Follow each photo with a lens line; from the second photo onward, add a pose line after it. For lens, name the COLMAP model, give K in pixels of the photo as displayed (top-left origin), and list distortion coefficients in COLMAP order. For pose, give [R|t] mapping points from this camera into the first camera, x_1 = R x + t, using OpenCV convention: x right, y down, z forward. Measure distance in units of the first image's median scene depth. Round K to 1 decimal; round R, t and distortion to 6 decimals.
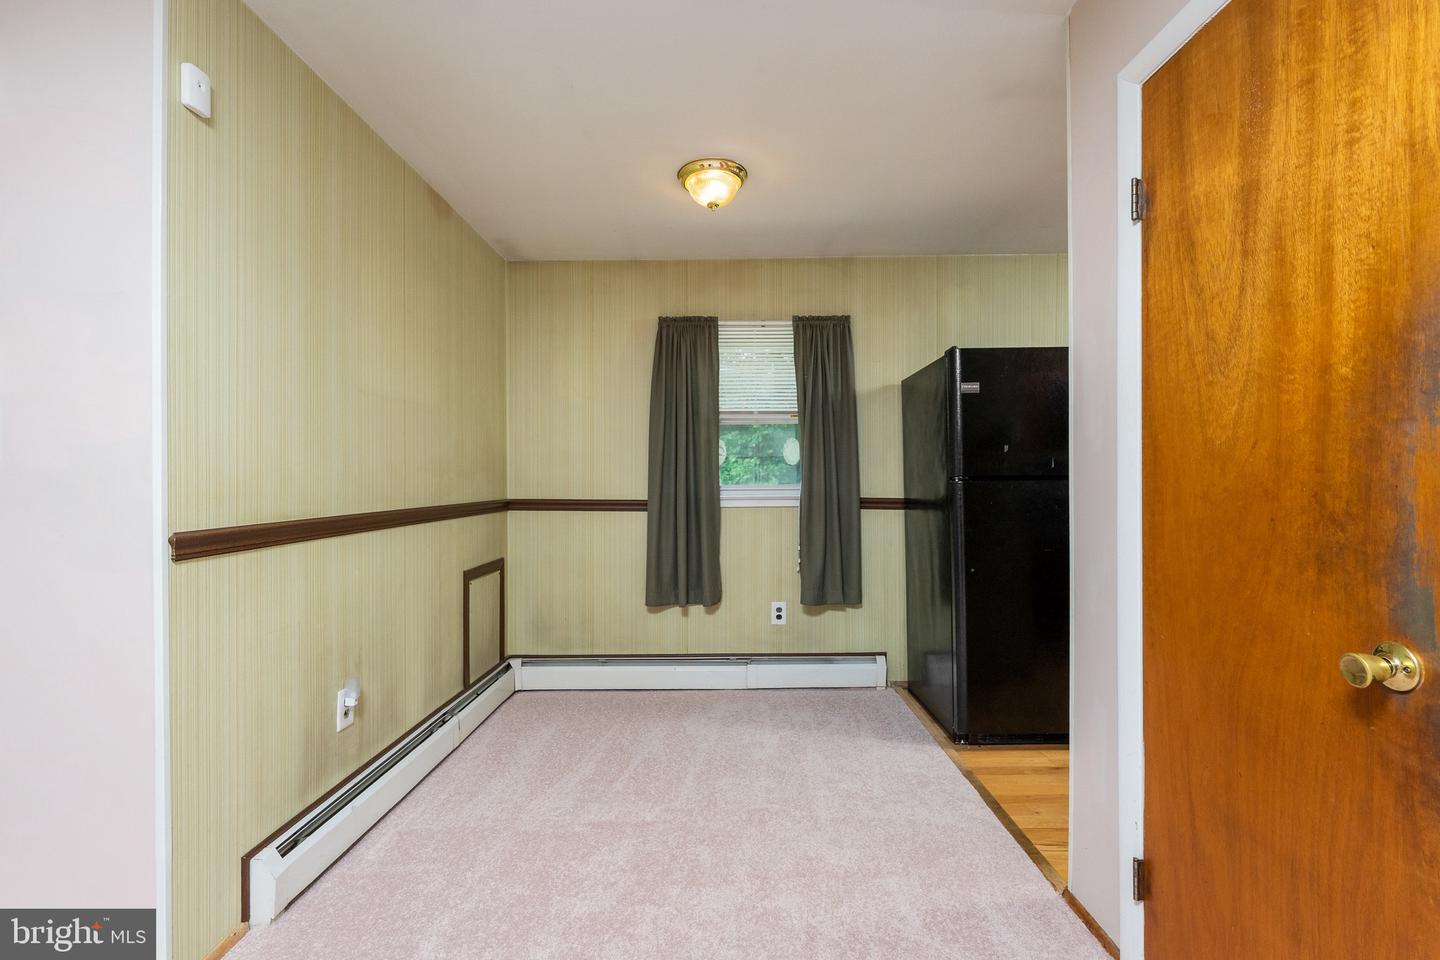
lens RADIAL K [[635.2, 0, 699.1], [0, 635.2, 474.9], [0, 0, 1]] dist [-0.000888, -0.000978]
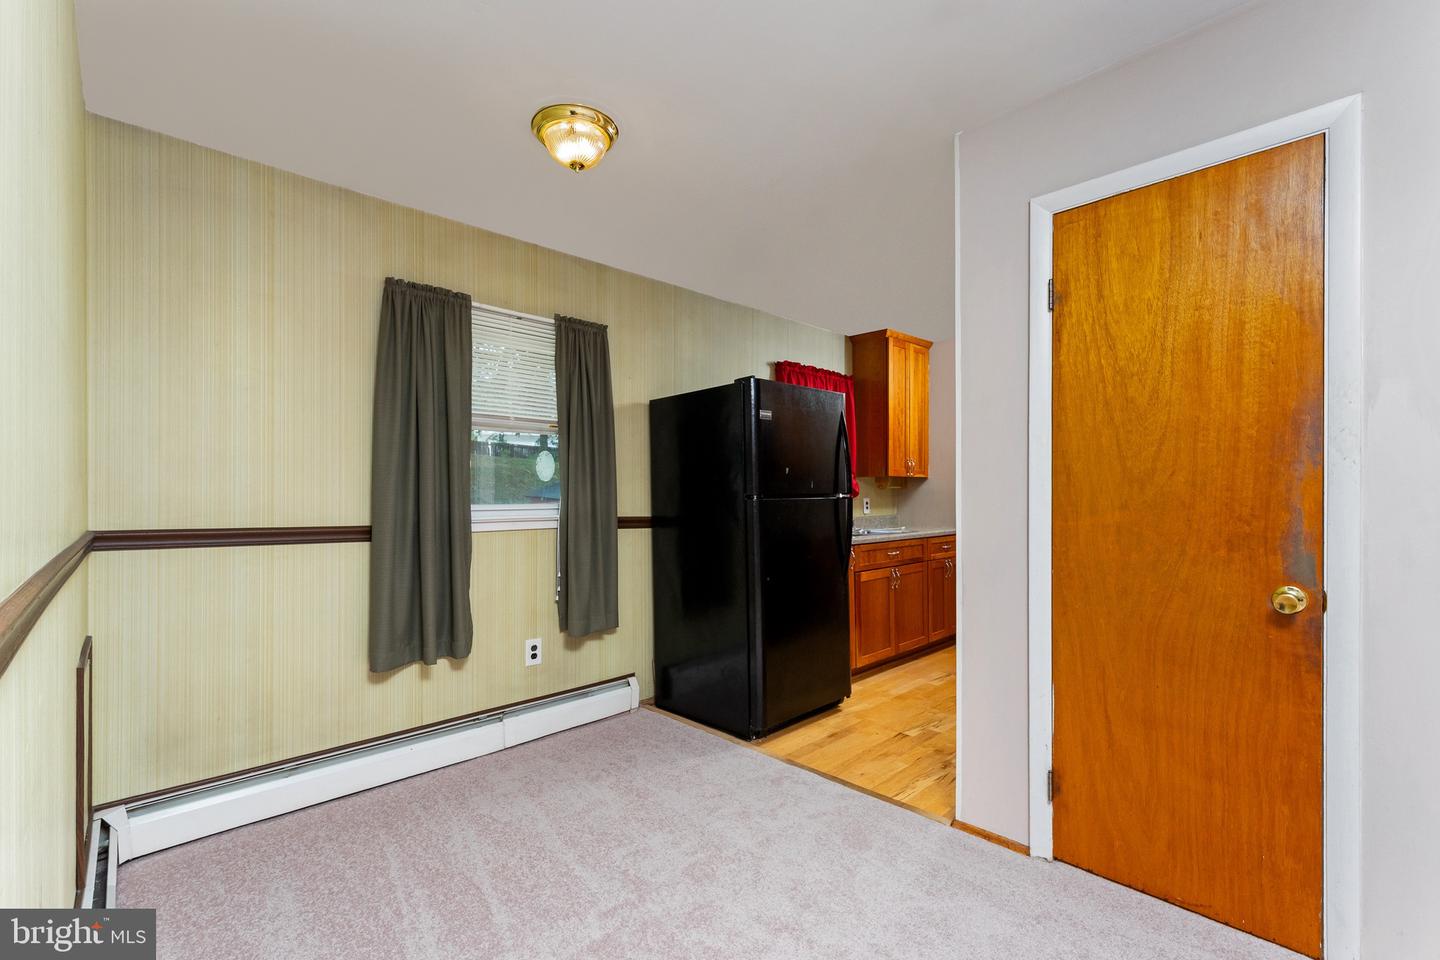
lens RADIAL K [[635.2, 0, 708.1], [0, 635.2, 492.4], [0, 0, 1]] dist [-0.000888, -0.000978]
pose [[0.706050, 0.008240, 0.708114, -0.370810], [-0.004371, 0.999964, -0.007277, 0.005640], [-0.708148, 0.002043, 0.706061, 0.249035]]
